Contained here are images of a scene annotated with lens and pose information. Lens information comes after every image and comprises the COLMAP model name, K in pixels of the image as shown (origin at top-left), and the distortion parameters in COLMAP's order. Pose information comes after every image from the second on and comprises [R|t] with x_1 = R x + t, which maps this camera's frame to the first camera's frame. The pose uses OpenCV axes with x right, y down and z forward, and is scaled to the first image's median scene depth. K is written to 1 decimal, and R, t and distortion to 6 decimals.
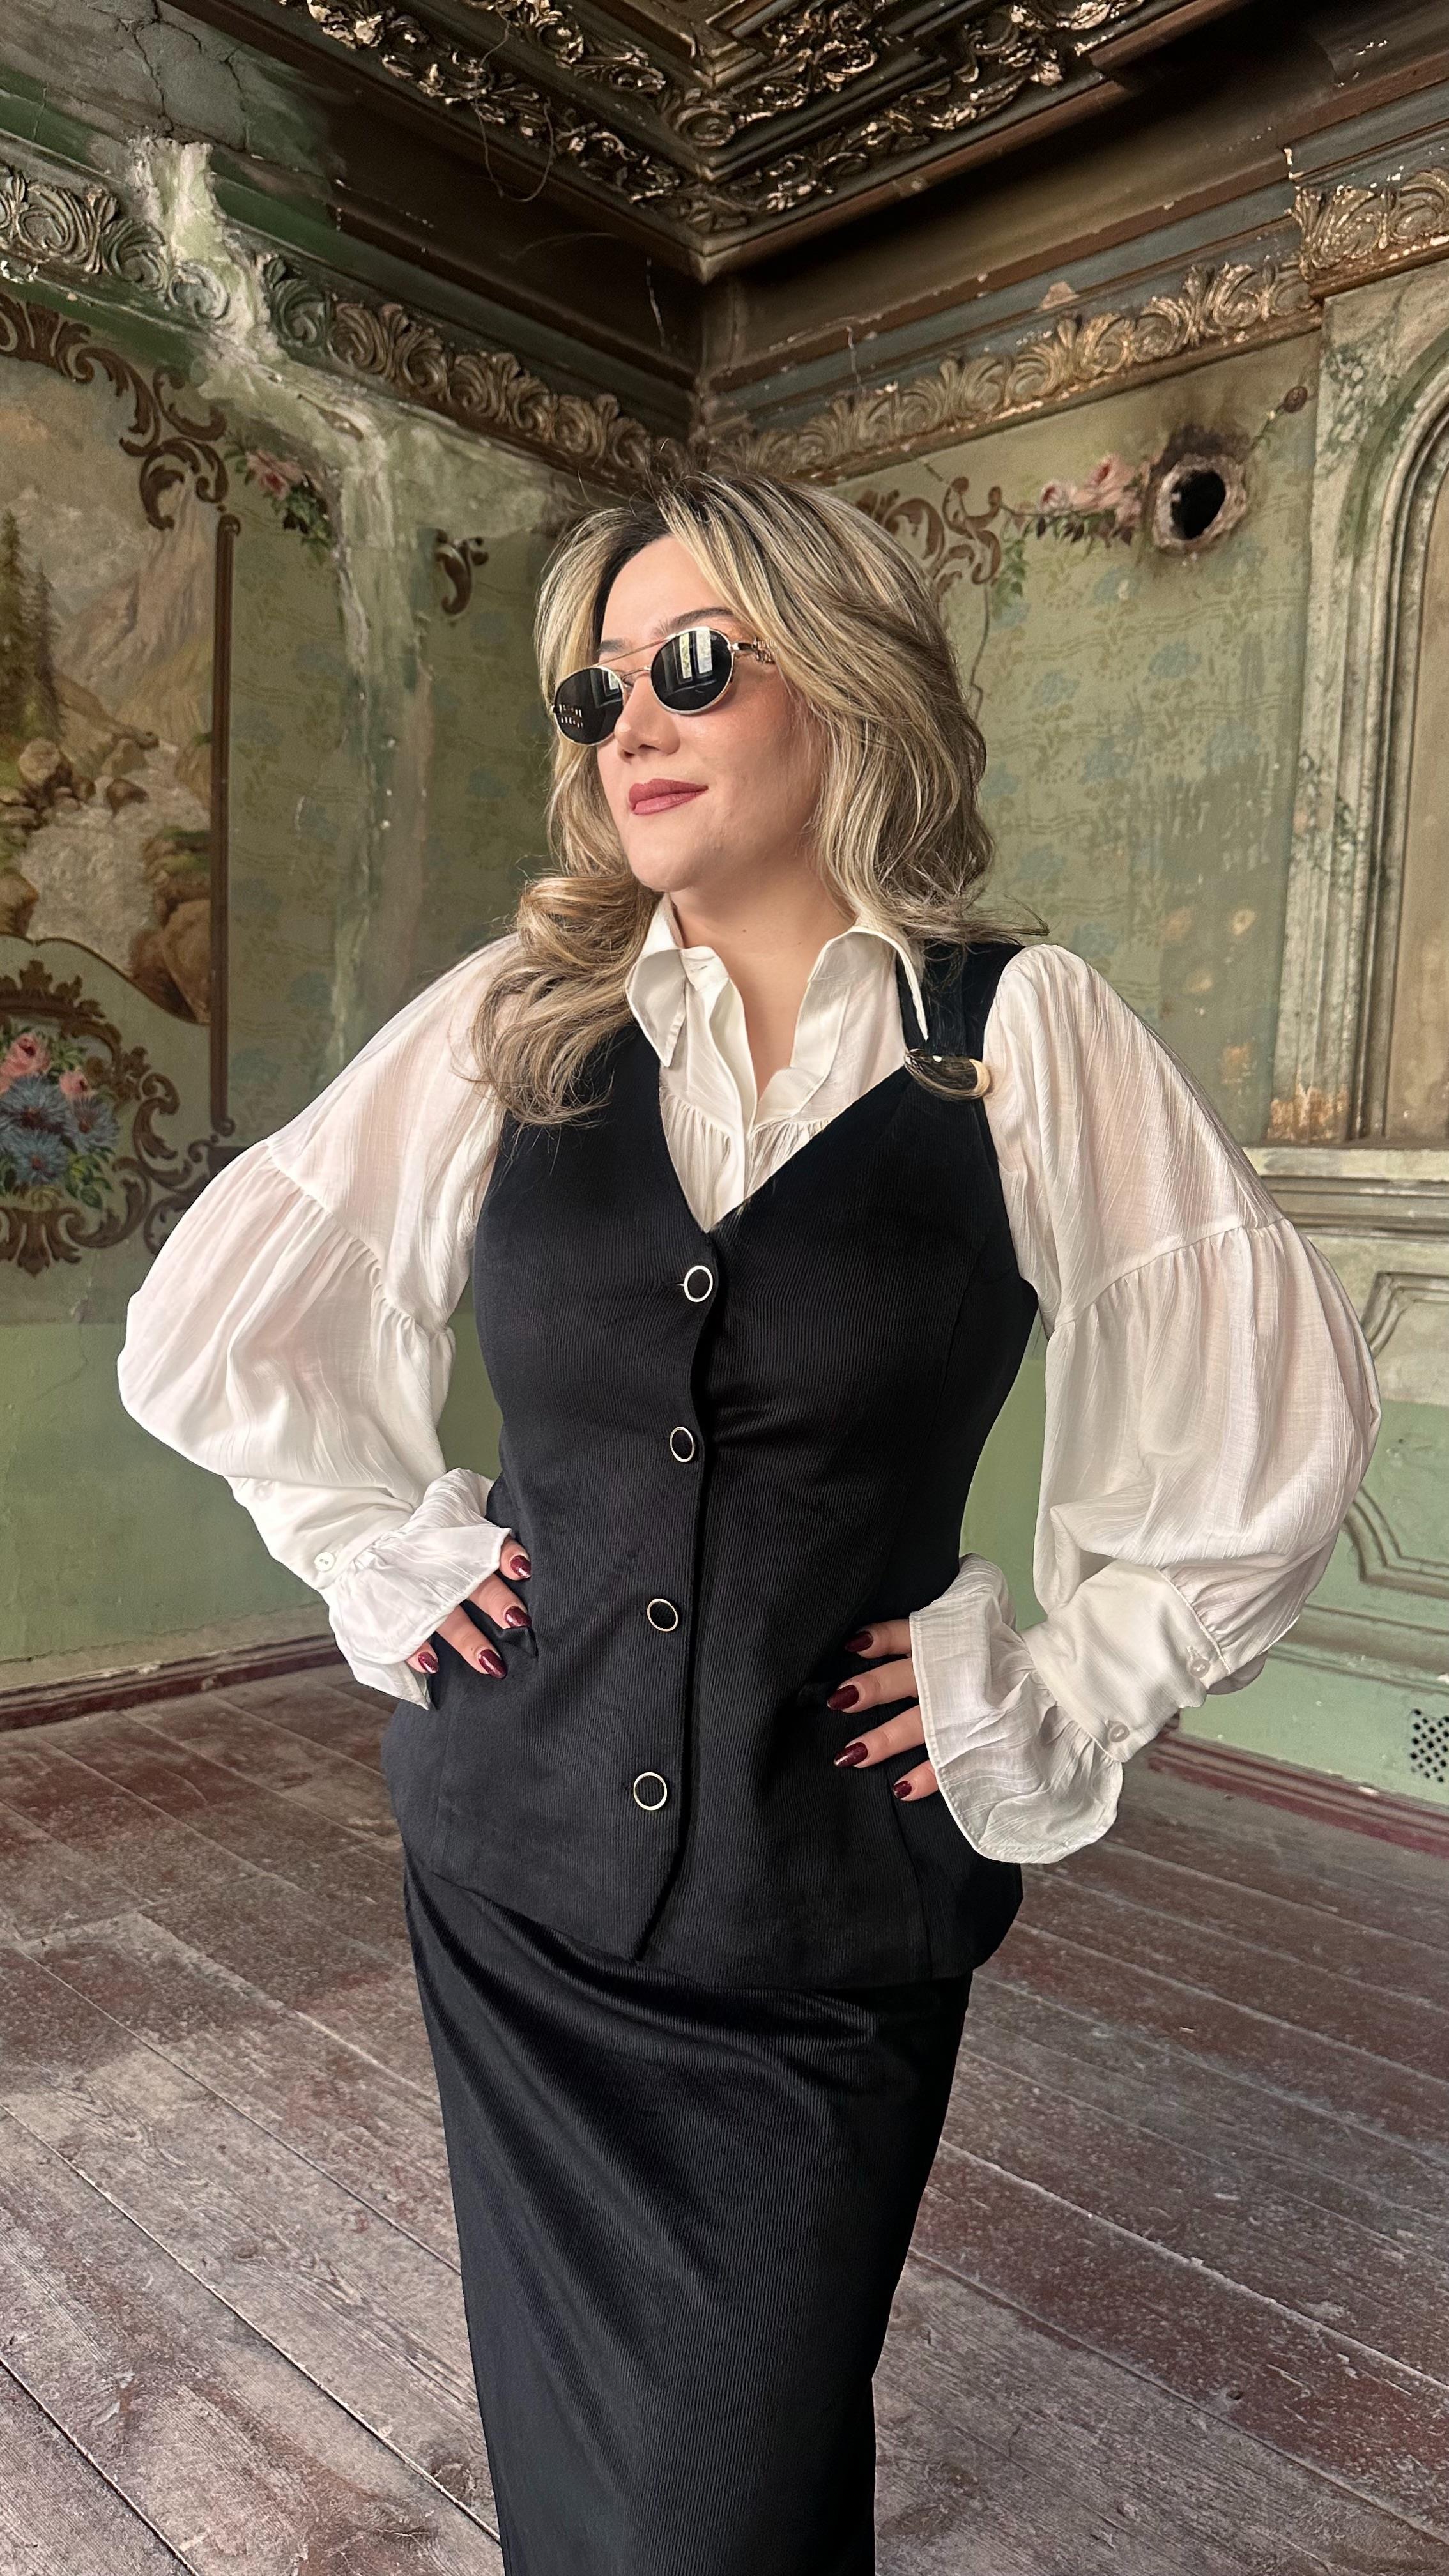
lens RADIAL K [[1827.8, 0, 712.5], [0, 1827.8, 1285.6], [0, 0, 1]] dist [0.021116, -0.031712]
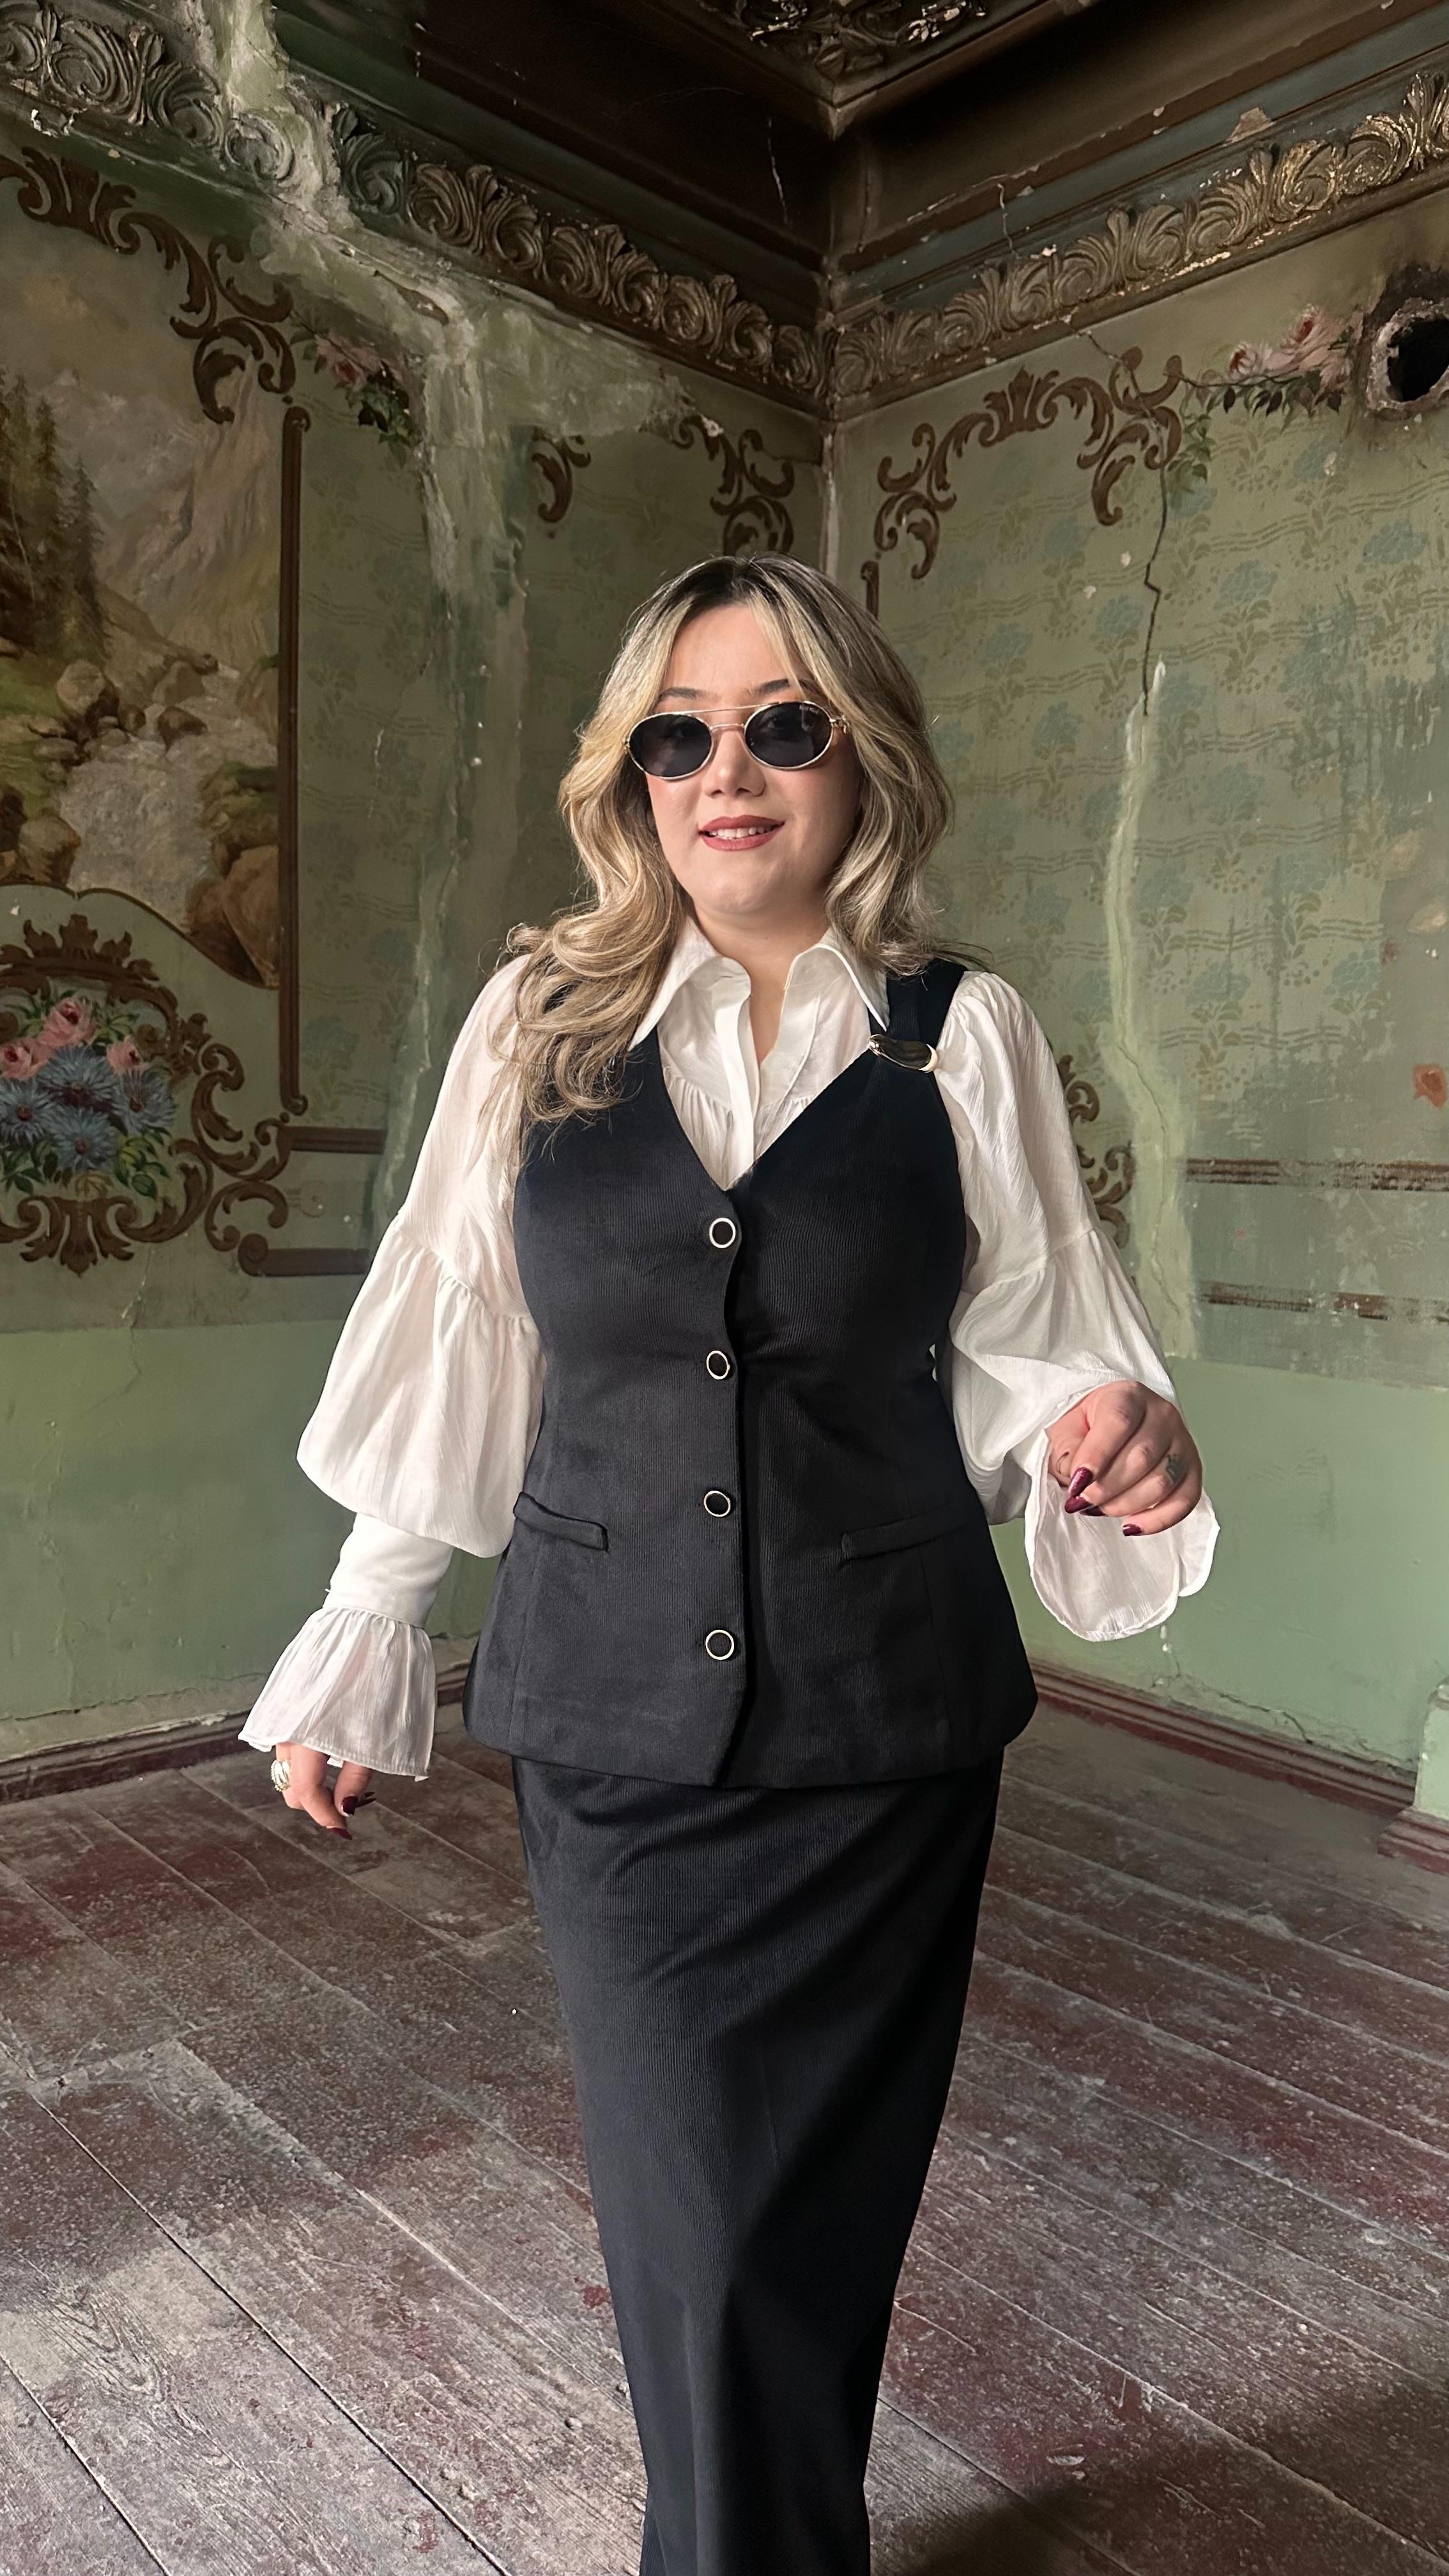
lens RADIAL K [[1827.8, 0, 732.6], [0, 1827.8, 1271.2], [0, 0, 1]] dist [0.021116, -0.031712]
pose [[0.998736, -0.005767, -0.049940, -0.014047], [0.005647, 0.999981, -0.002545, -0.003128], [0.049953, 0.002259, 0.998749, 0.139300]]
